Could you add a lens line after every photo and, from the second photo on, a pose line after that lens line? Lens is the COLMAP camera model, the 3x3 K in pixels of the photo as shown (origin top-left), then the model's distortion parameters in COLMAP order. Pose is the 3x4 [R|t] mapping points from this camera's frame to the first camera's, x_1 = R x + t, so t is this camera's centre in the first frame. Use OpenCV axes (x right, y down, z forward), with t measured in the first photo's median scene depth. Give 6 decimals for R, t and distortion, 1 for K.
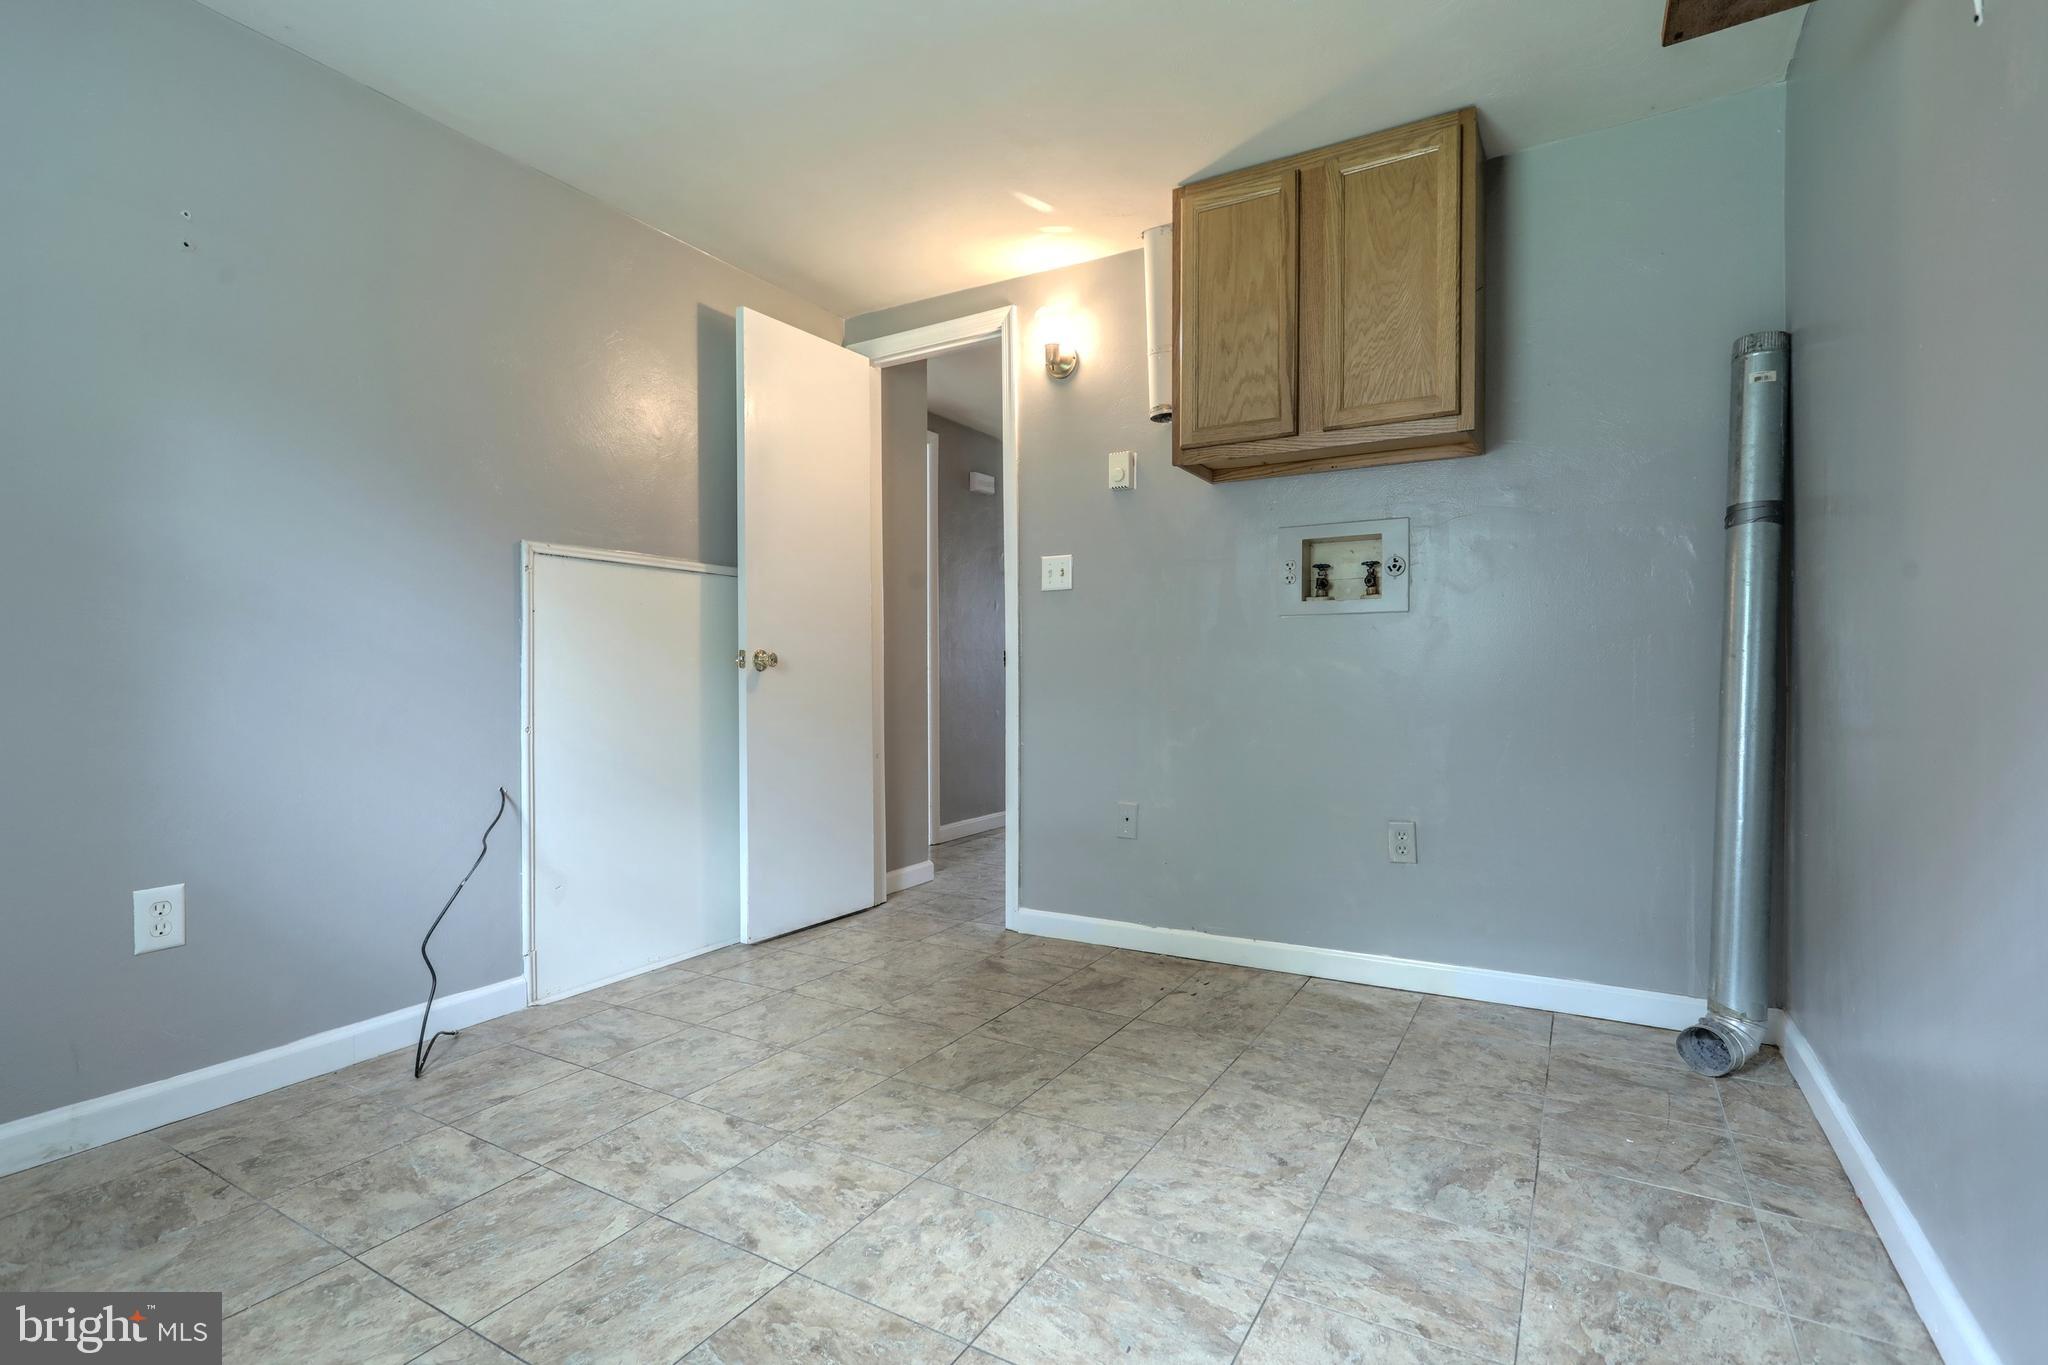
lens RADIAL K [[971.5, 0, 1020.6], [0, 971.5, 678.3], [0, 0, 1]] dist [0.002262, 0.000785]
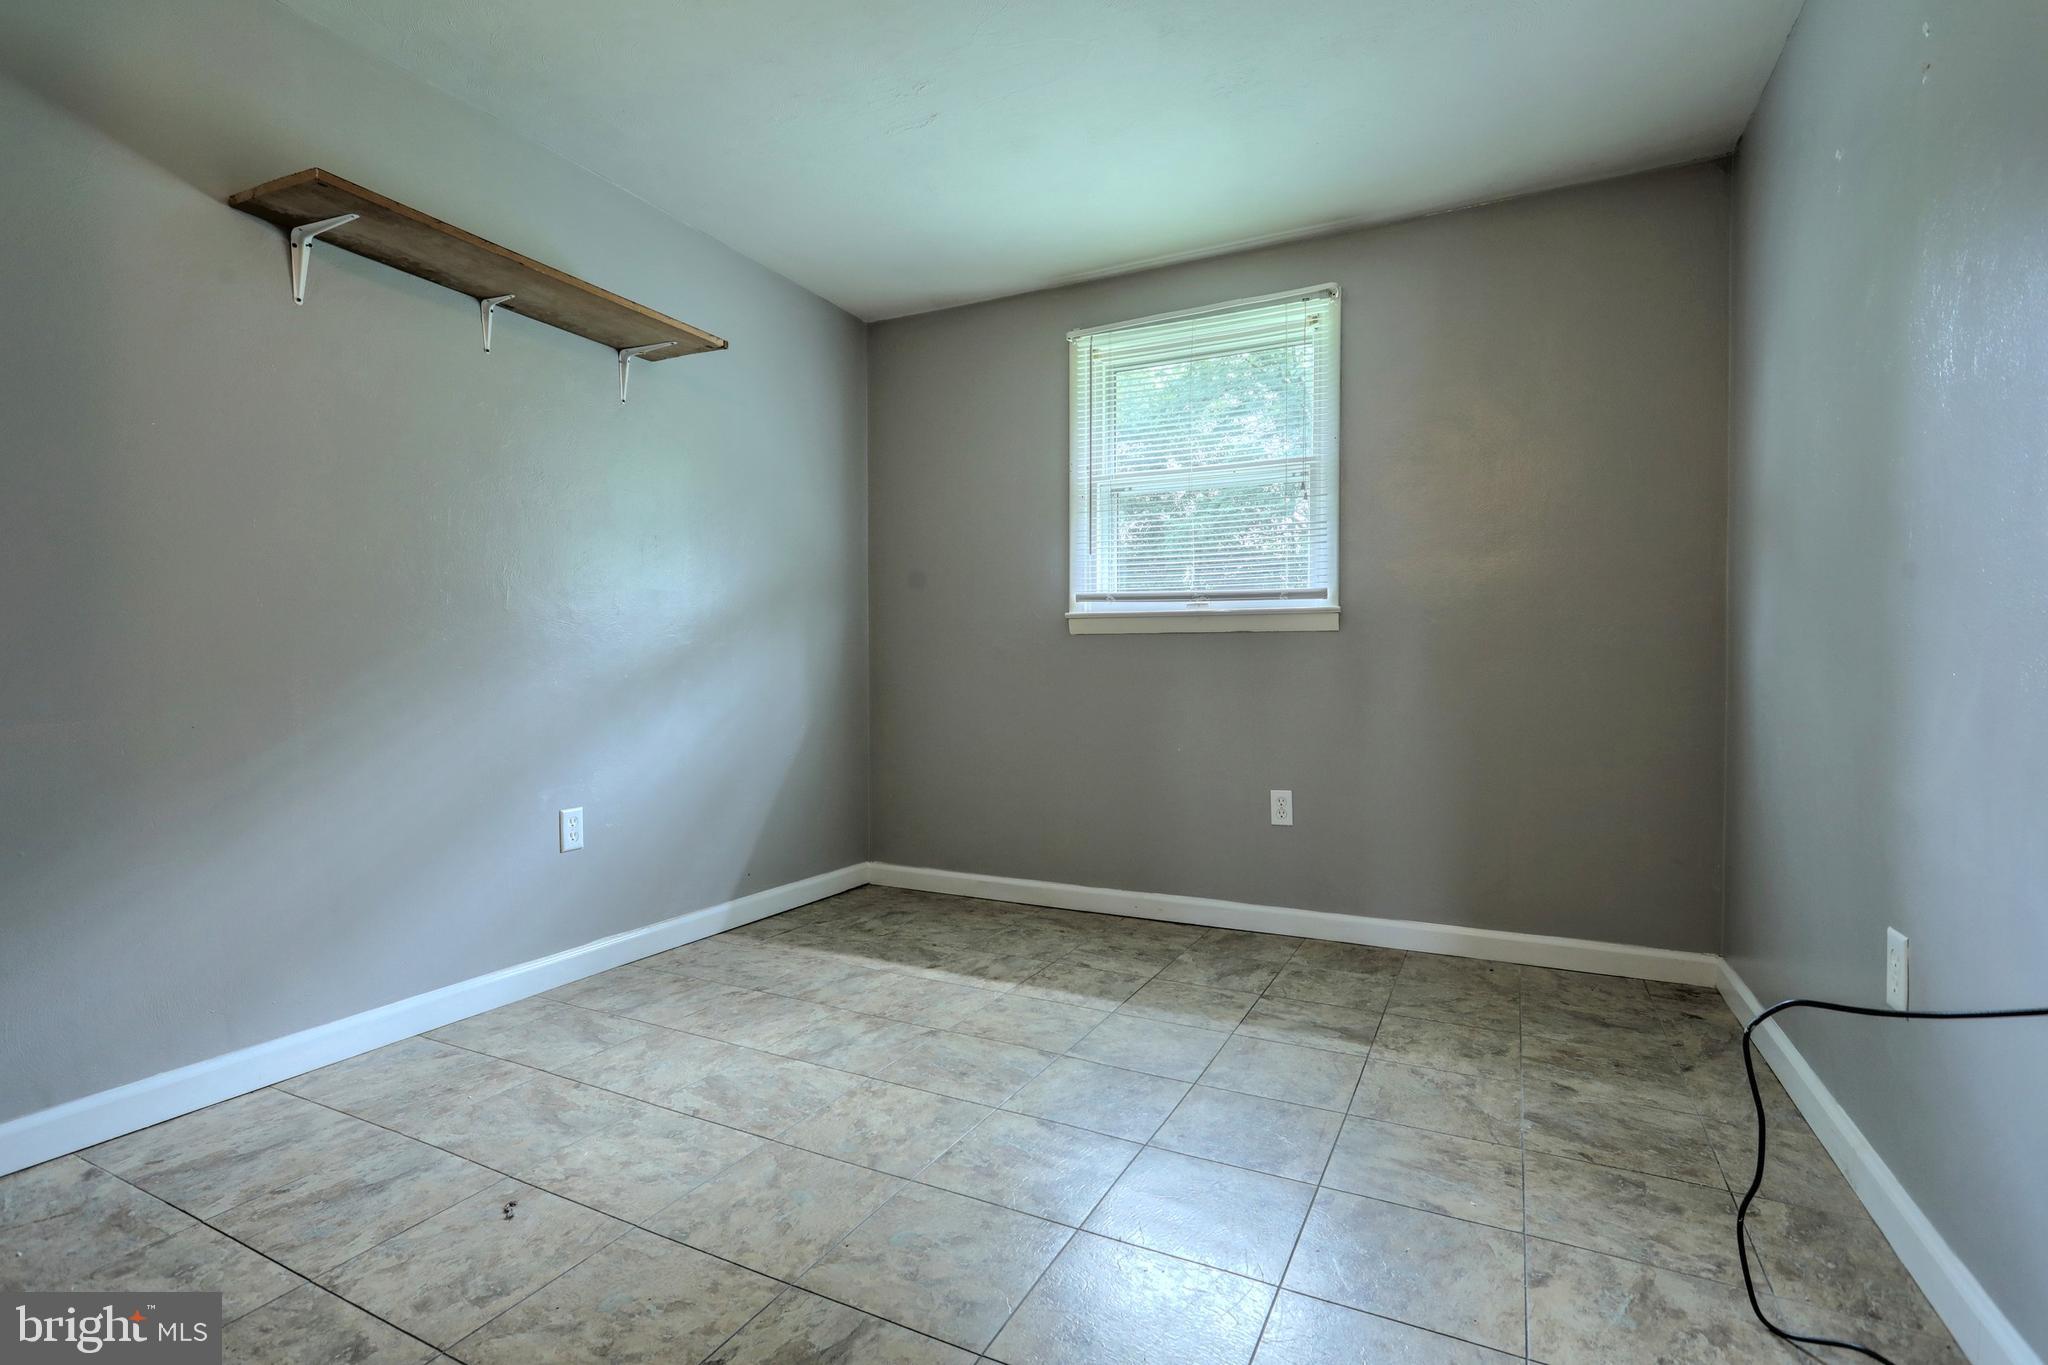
lens RADIAL K [[971.5, 0, 1021.9], [0, 971.5, 675.4], [0, 0, 1]] dist [0.002262, 0.000785]
pose [[-0.997918, 0.005894, -0.064222, -0.159925], [0.004962, 0.999880, 0.014661, -0.006440], [0.064300, 0.014312, -0.997828, 2.043225]]
